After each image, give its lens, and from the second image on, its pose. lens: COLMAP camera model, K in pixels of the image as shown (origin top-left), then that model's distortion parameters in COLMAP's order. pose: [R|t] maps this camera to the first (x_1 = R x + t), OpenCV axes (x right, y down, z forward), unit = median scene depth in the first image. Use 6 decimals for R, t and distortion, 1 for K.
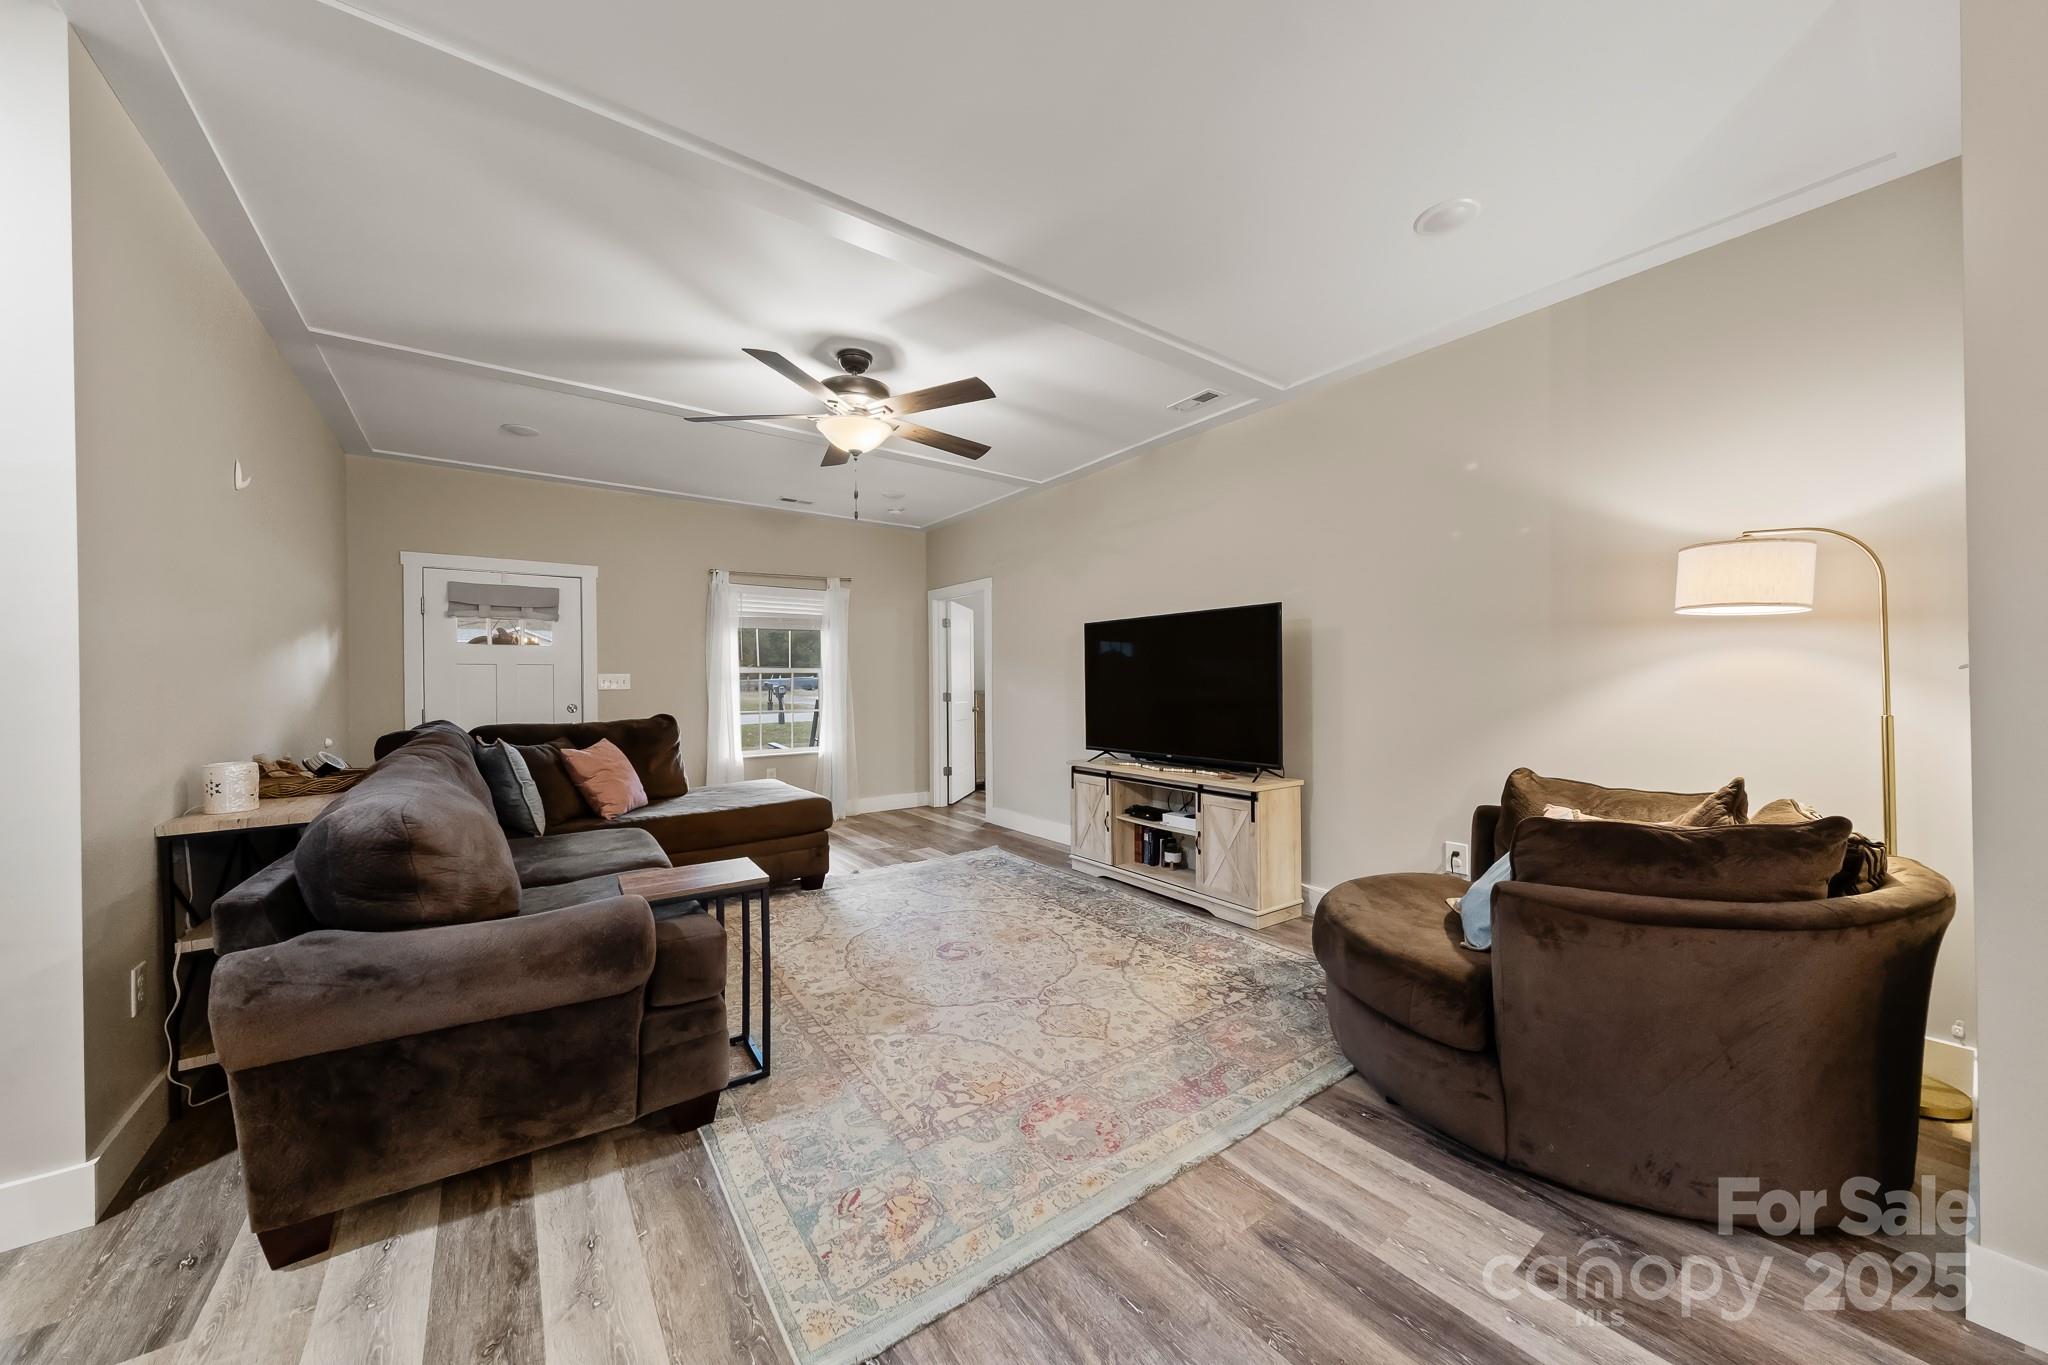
lens RADIAL K [[706.8, 0, 1021.3], [0, 706.8, 678.8], [0, 0, 1]] dist [0.000638, 0.000020]
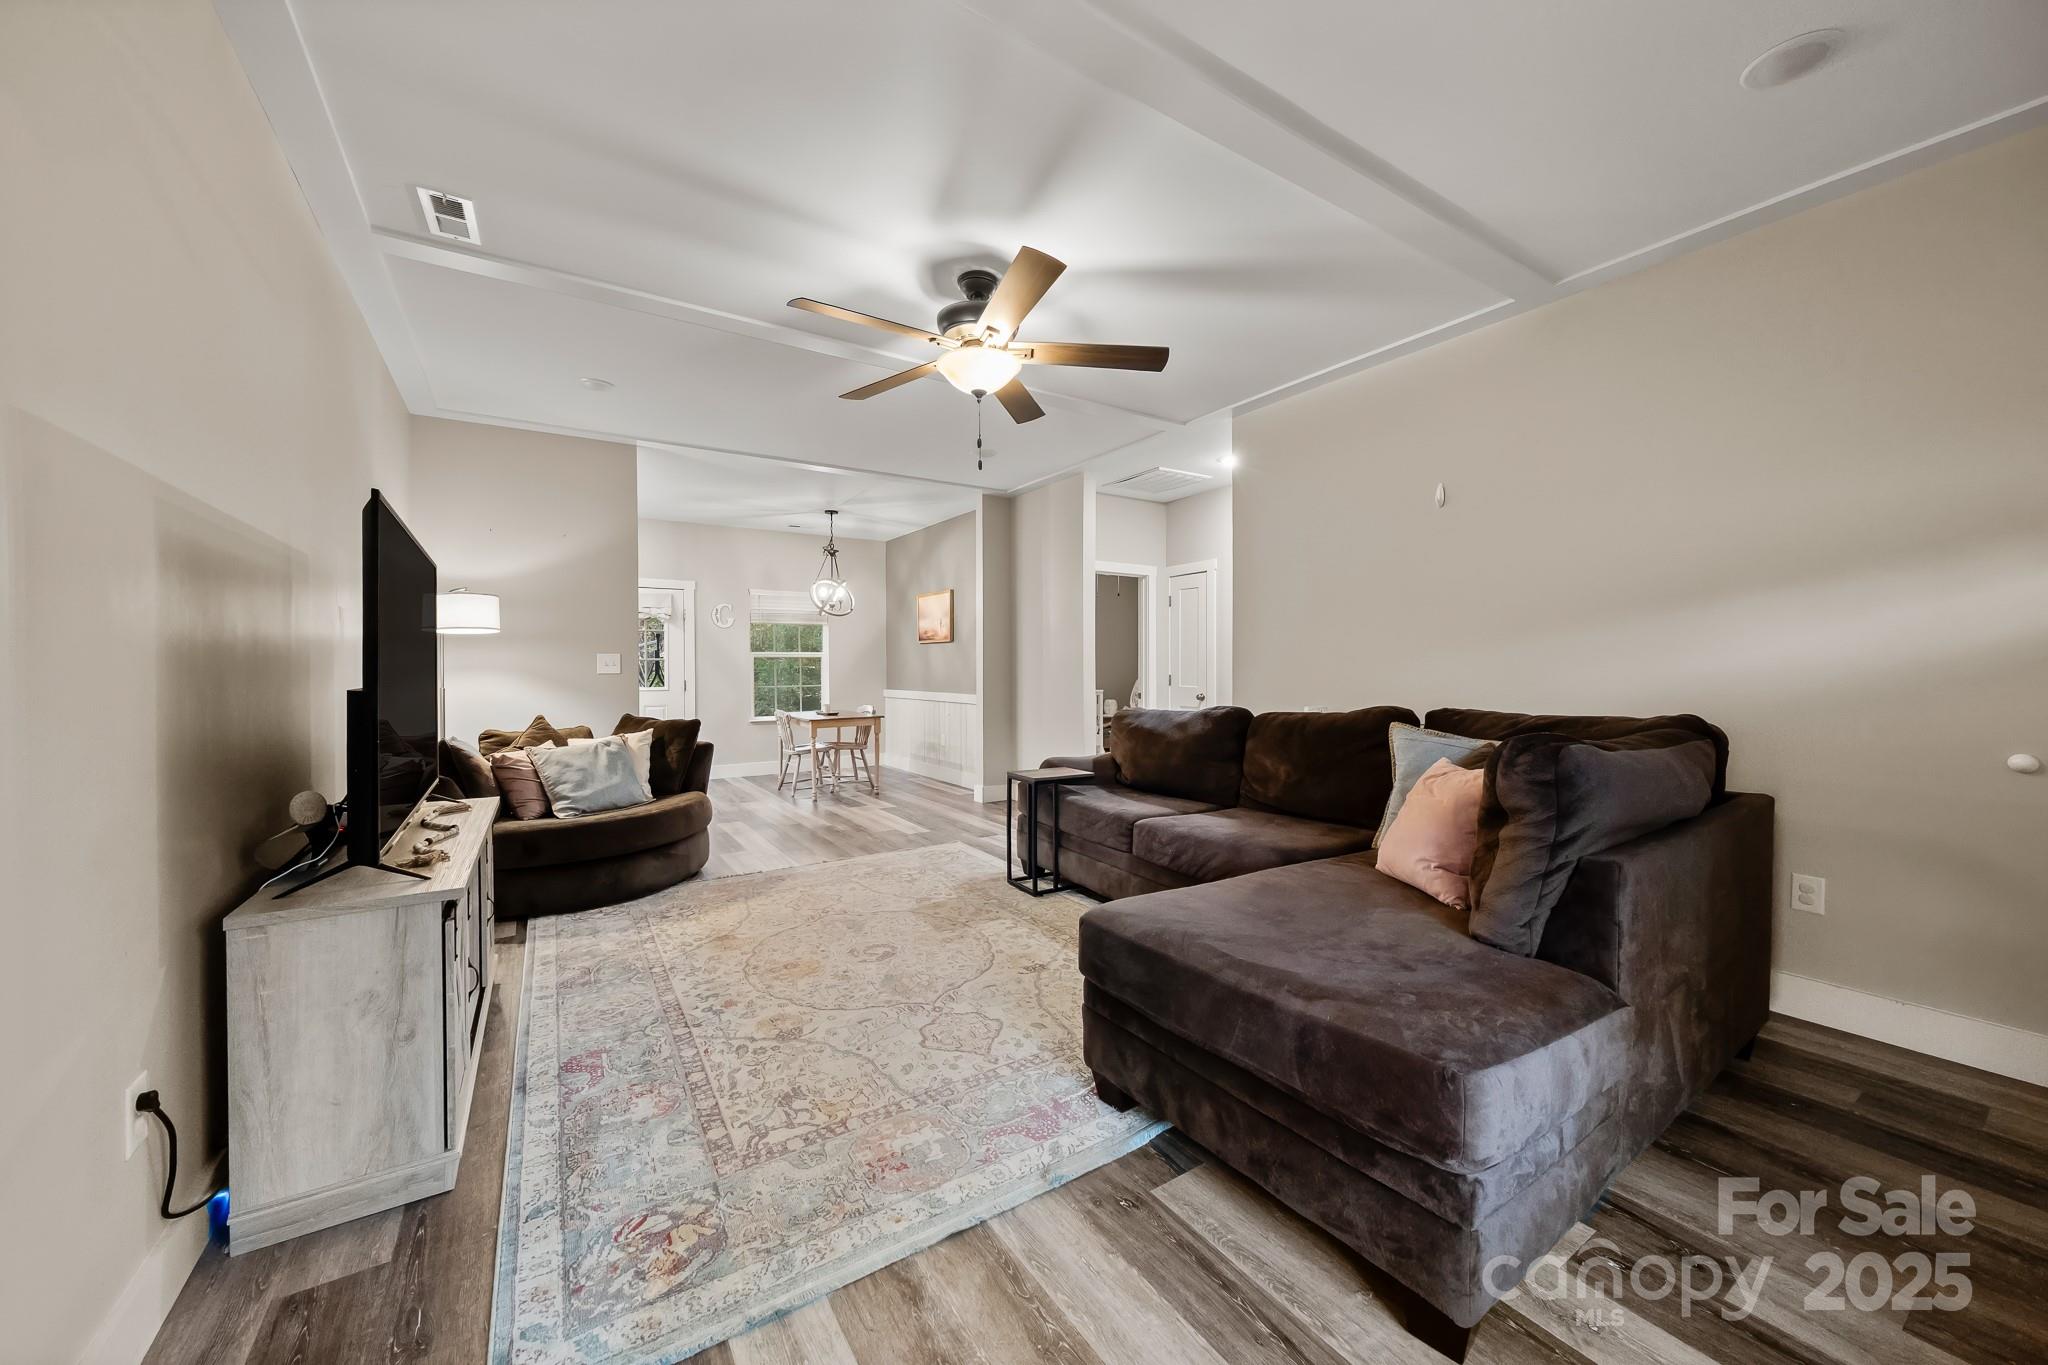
lens RADIAL K [[706.8, 0, 1029.4], [0, 706.8, 675.3], [0, 0, 1]] dist [0.000638, 0.000020]
pose [[-0.999115, 0.009677, 0.040923, -0.356119], [0.009912, 0.999936, 0.005545, 0.017103], [-0.040867, 0.005946, -0.999147, 2.030121]]
